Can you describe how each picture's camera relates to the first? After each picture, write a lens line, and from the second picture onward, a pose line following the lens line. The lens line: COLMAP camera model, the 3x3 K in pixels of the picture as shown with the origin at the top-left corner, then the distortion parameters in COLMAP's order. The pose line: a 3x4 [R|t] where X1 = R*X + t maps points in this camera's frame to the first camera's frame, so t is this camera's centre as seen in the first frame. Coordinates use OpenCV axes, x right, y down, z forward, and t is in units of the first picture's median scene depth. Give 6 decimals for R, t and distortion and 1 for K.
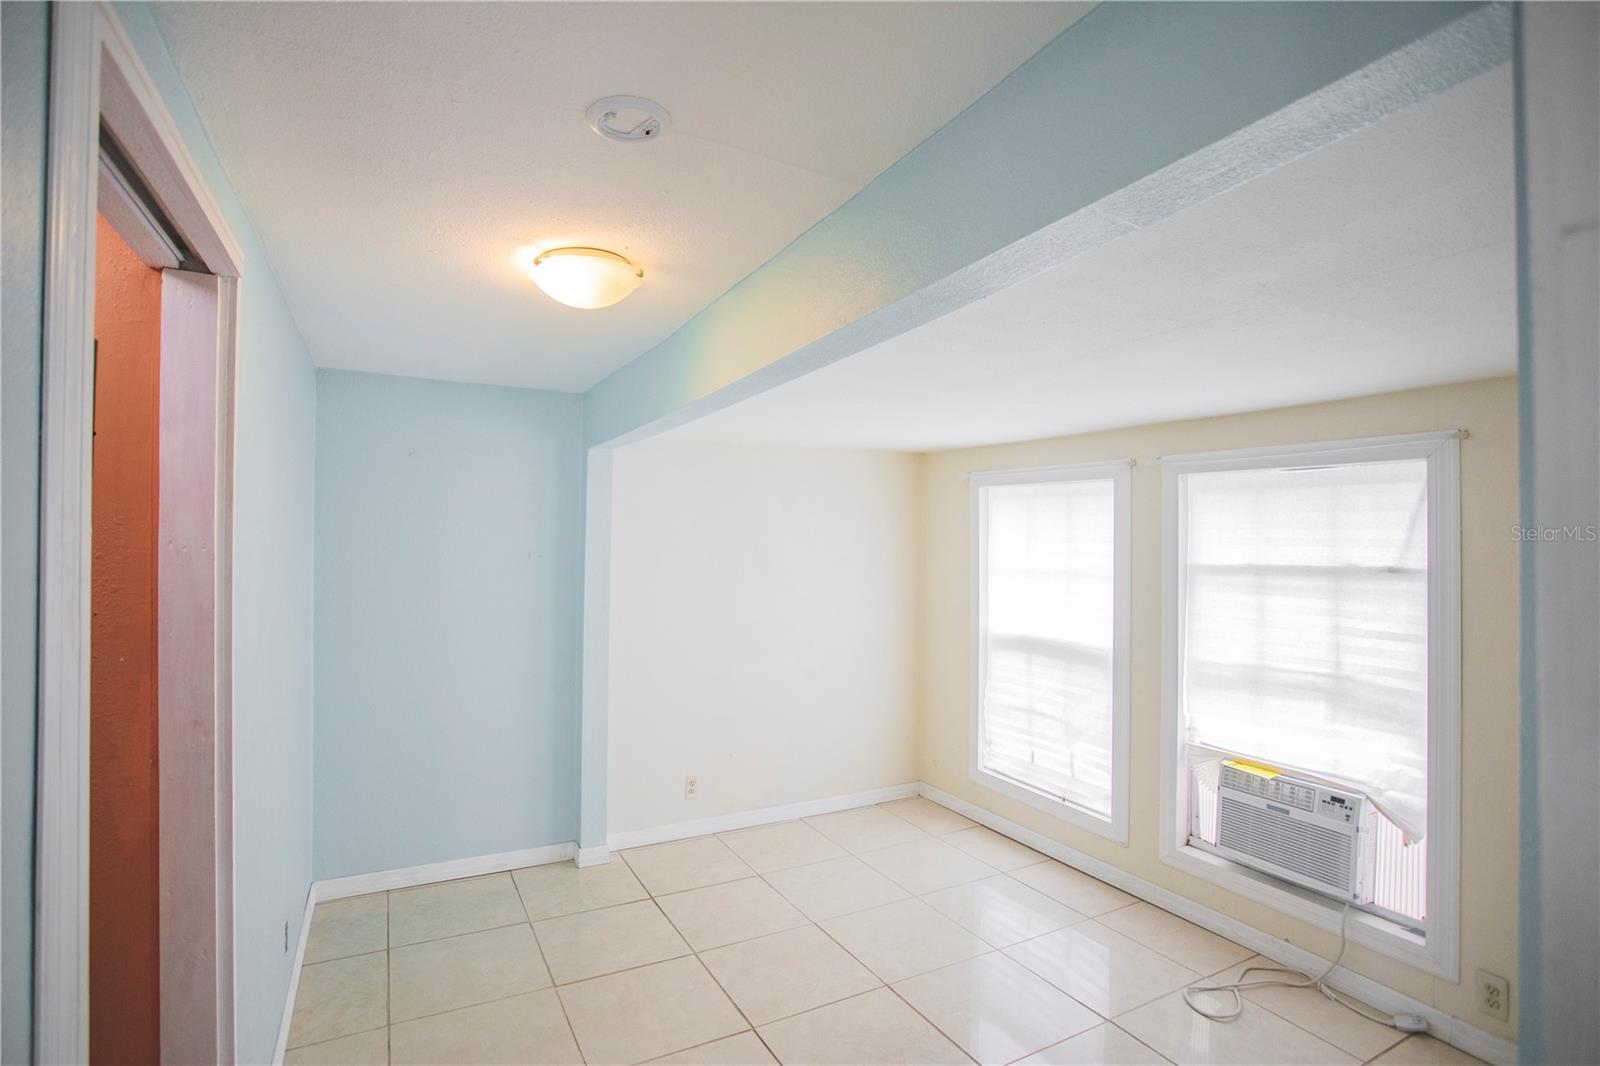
lens RADIAL K [[772.6, 0, 792.4], [0, 772.6, 530.7], [0, 0, 1]] dist [-0.070914, 0.030188]
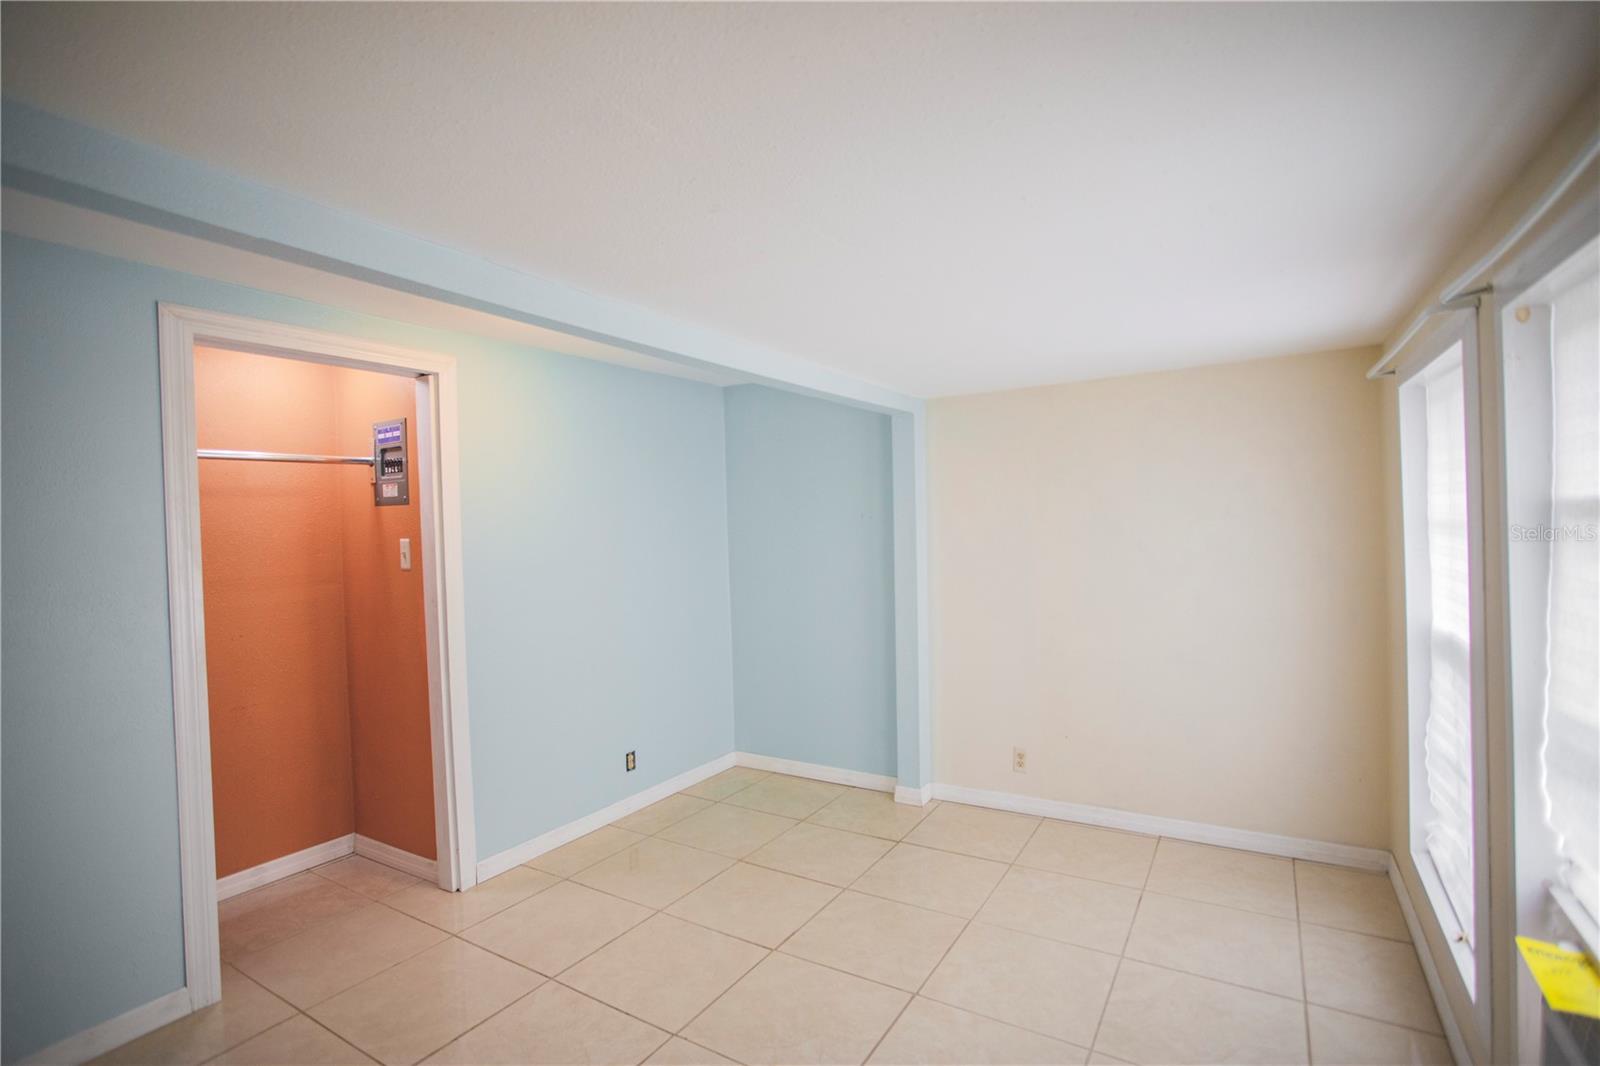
lens RADIAL K [[772.6, 0, 792.4], [0, 772.6, 530.7], [0, 0, 1]] dist [-0.070914, 0.030188]
pose [[0.496066, -0.006873, -0.868258, 0.570159], [0.049661, 0.998556, 0.020468, 0.027544], [0.866863, -0.053272, 0.495691, 0.338952]]
